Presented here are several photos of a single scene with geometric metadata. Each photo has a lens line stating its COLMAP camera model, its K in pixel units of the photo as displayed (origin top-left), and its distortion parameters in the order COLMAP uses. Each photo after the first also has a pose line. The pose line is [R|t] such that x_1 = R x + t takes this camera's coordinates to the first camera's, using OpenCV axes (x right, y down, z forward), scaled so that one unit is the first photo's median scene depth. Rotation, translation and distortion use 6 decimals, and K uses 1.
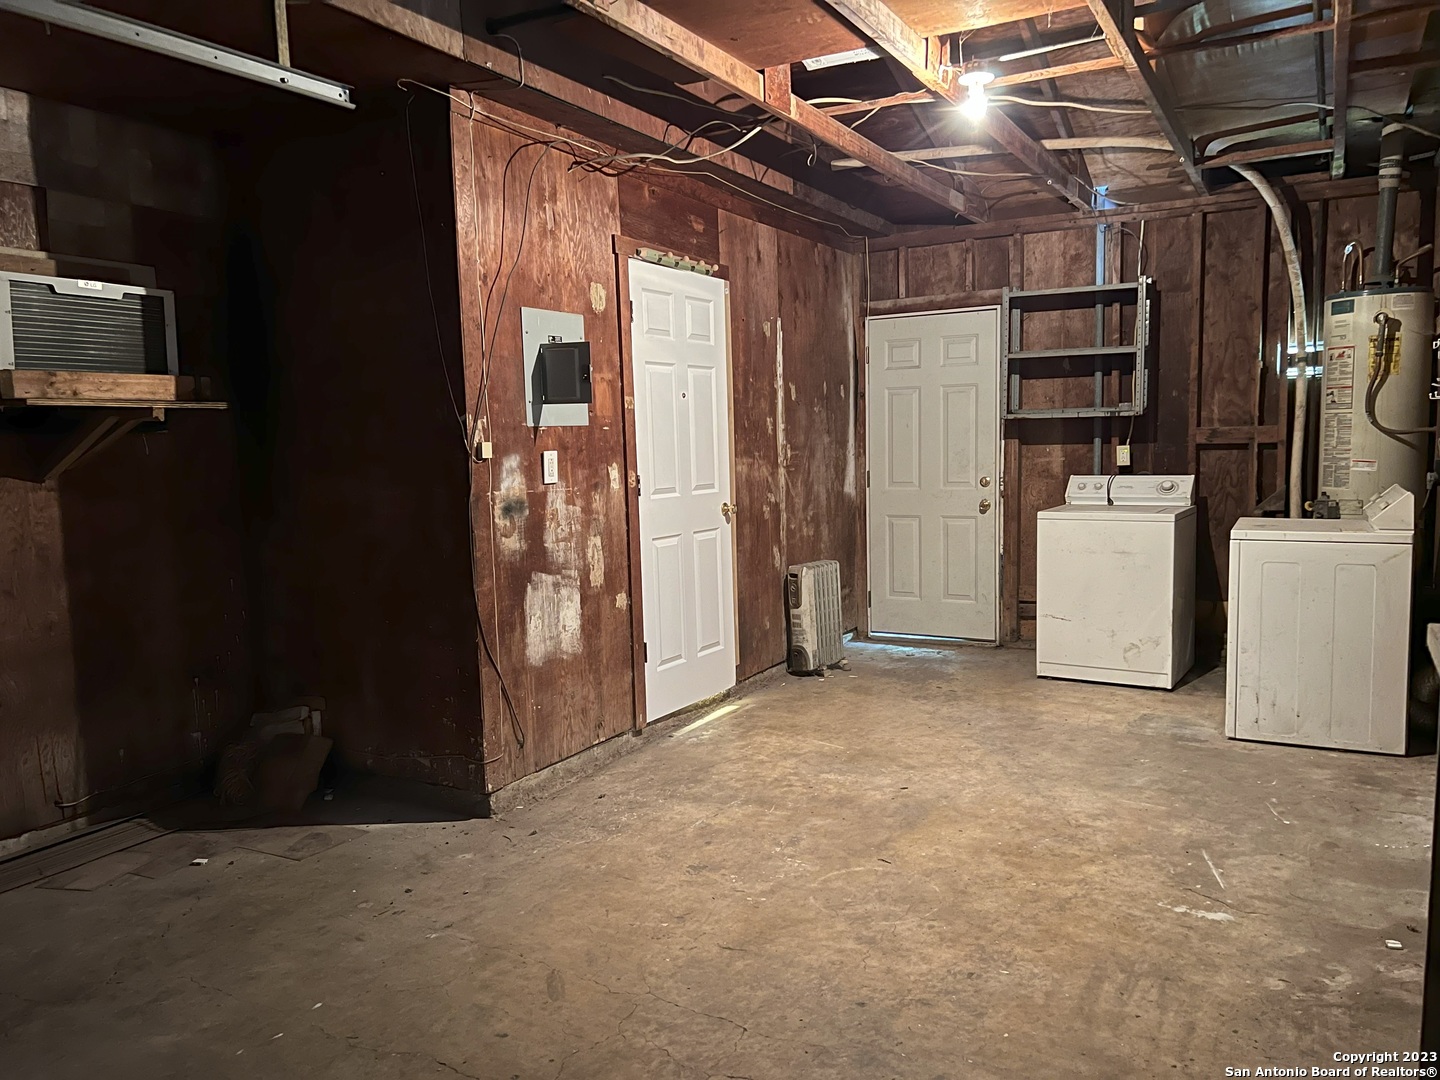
lens RADIAL K [[1071.1, 0, 706.9], [0, 1071.1, 538.1], [0, 0, 1]] dist [0.015128, -0.017526]
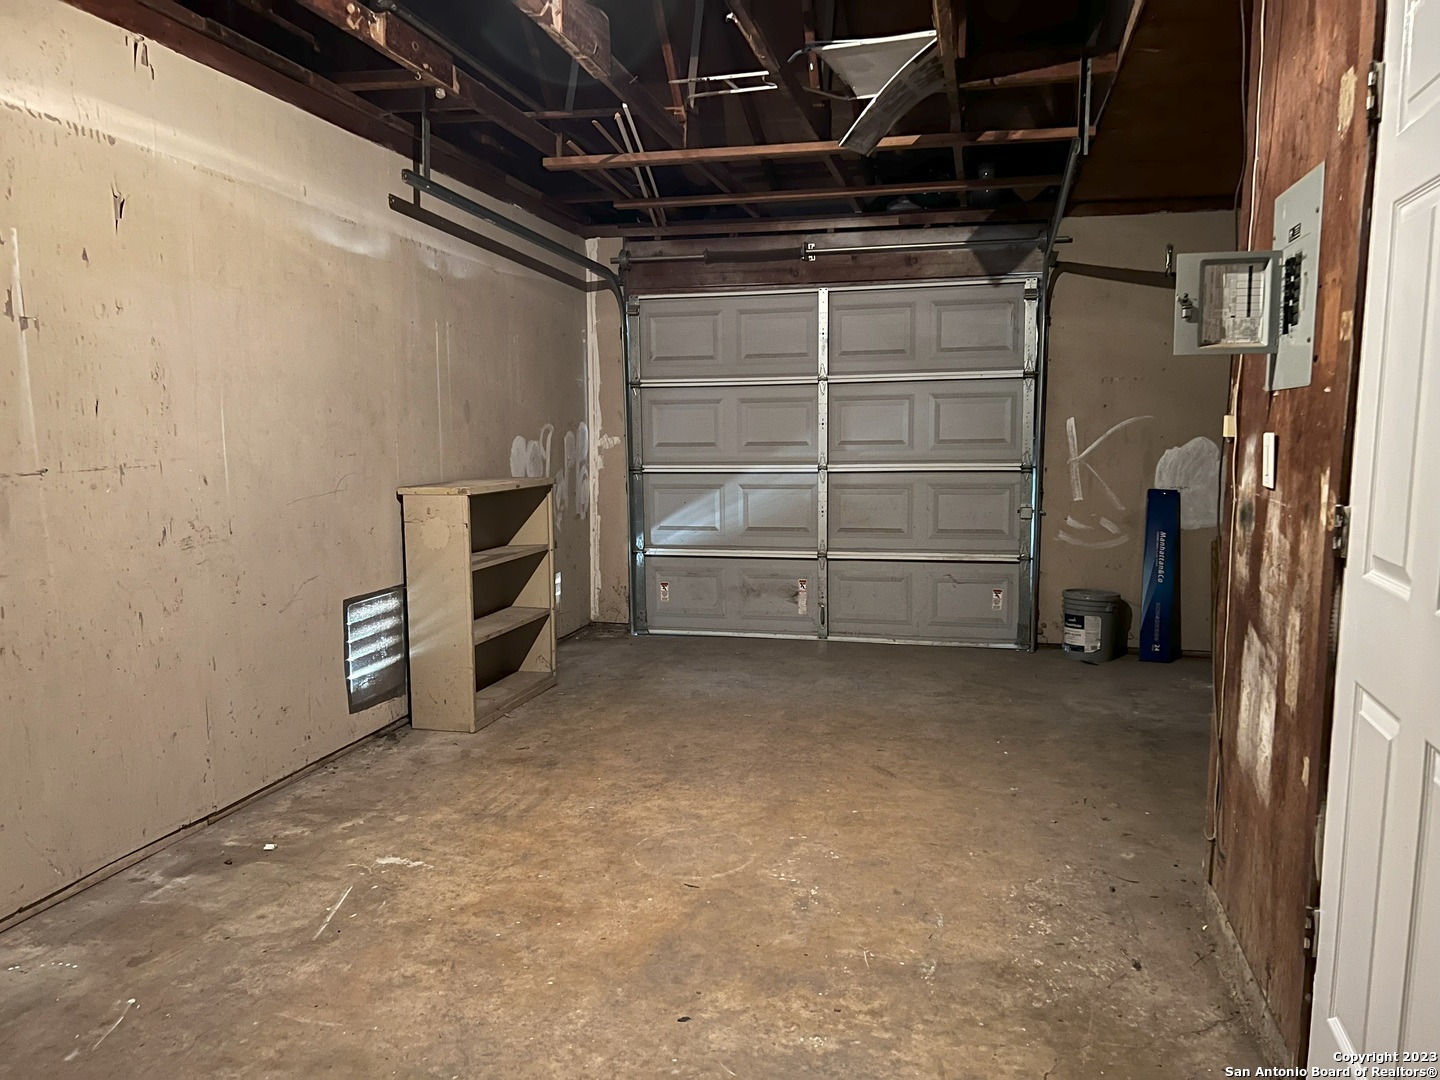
lens RADIAL K [[1071.1, 0, 716.9], [0, 1071.1, 551.3], [0, 0, 1]] dist [0.015128, -0.017526]
pose [[-0.963867, 0.059034, -0.259759, 0.363847], [-0.000035, 0.975106, 0.221738, -0.178714], [0.266383, 0.213735, -0.939871, 1.796518]]
